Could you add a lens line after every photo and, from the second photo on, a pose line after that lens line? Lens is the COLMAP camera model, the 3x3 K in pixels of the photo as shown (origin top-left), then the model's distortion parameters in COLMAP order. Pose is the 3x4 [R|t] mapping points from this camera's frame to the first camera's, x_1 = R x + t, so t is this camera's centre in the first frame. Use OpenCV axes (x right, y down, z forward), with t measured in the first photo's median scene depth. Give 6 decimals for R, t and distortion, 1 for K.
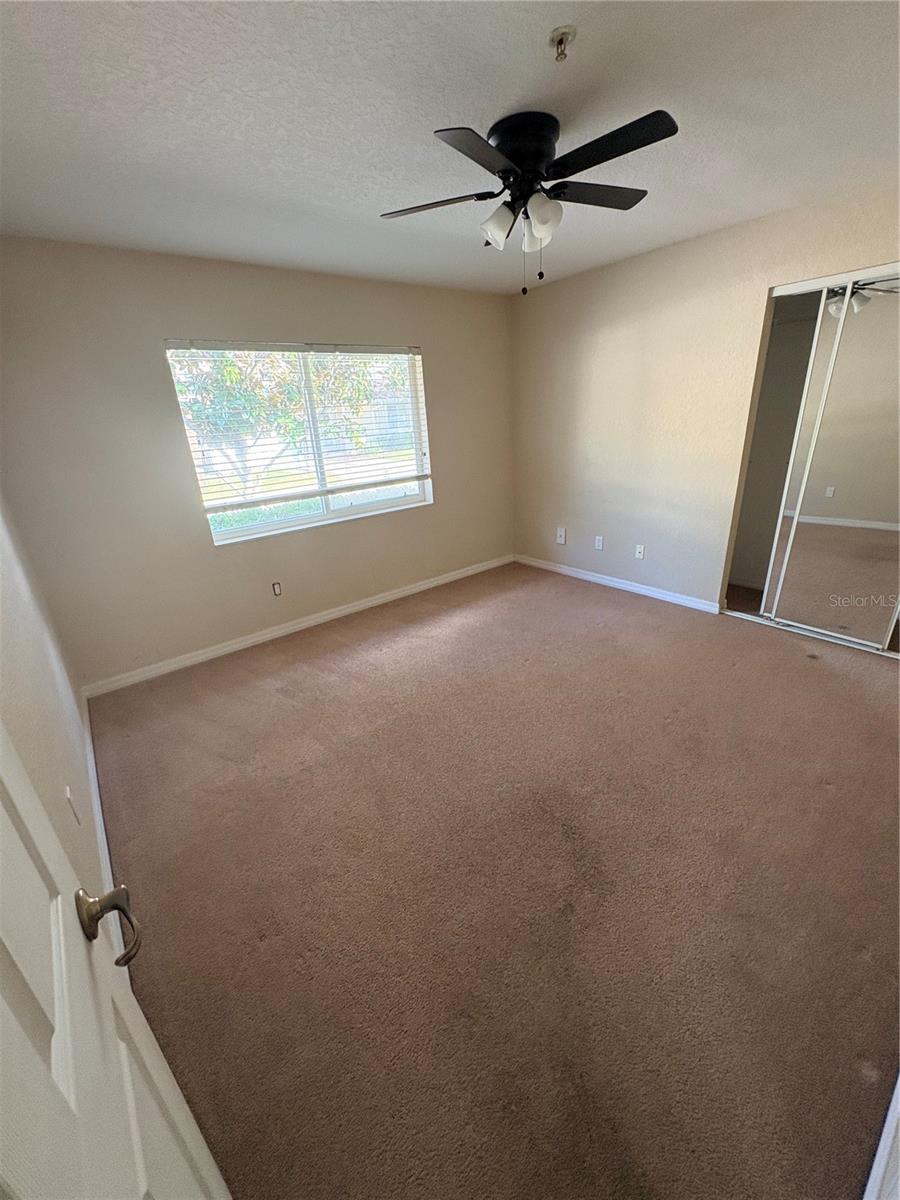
lens RADIAL K [[480.9, 0, 455.0], [0, 480.9, 597.1], [0, 0, 1]] dist [0.000921, 0.000802]
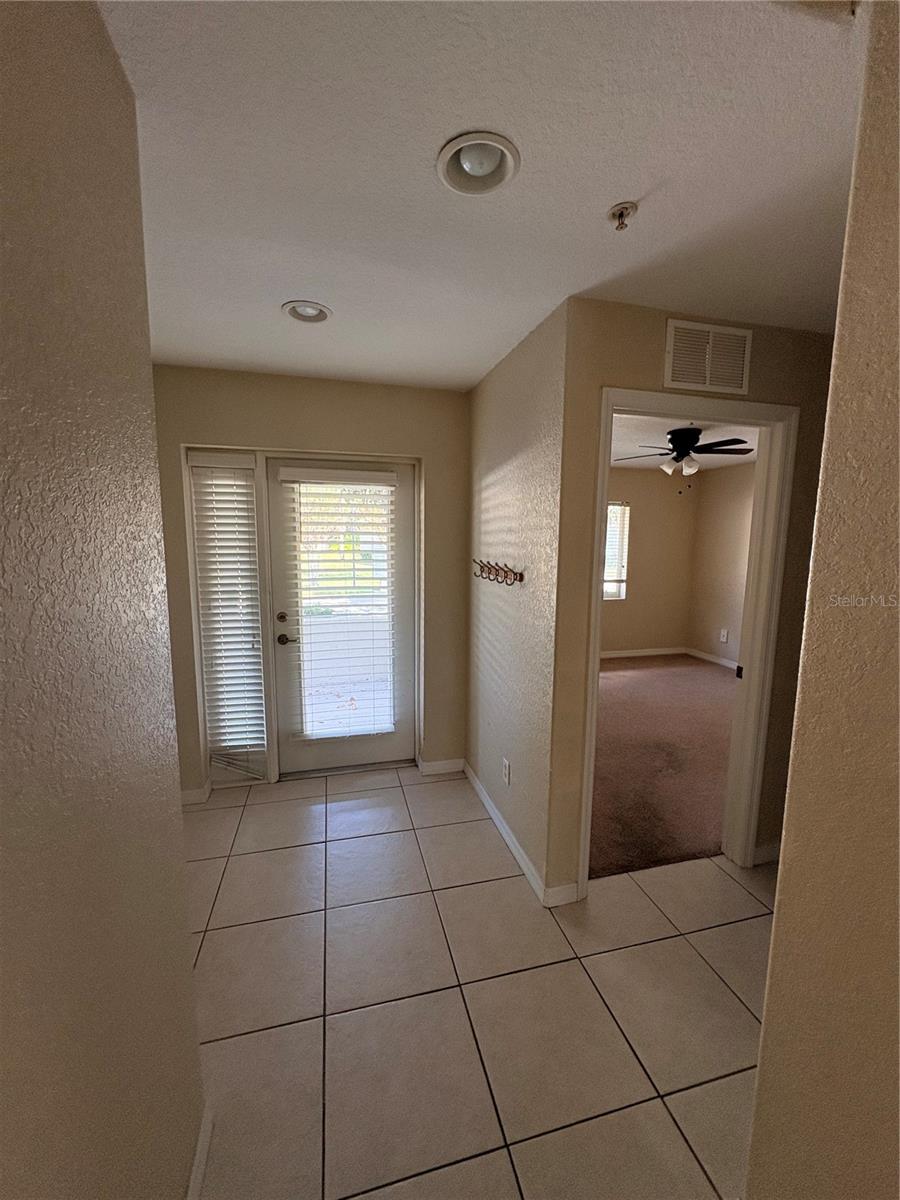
lens RADIAL K [[480.9, 0, 456.2], [0, 480.9, 595.6], [0, 0, 1]] dist [0.000921, 0.000802]
pose [[0.912593, 0.118309, -0.391379, 0.059682], [-0.204757, 0.960783, -0.187005, 0.181369], [0.353906, 0.250796, 0.901028, -0.528396]]
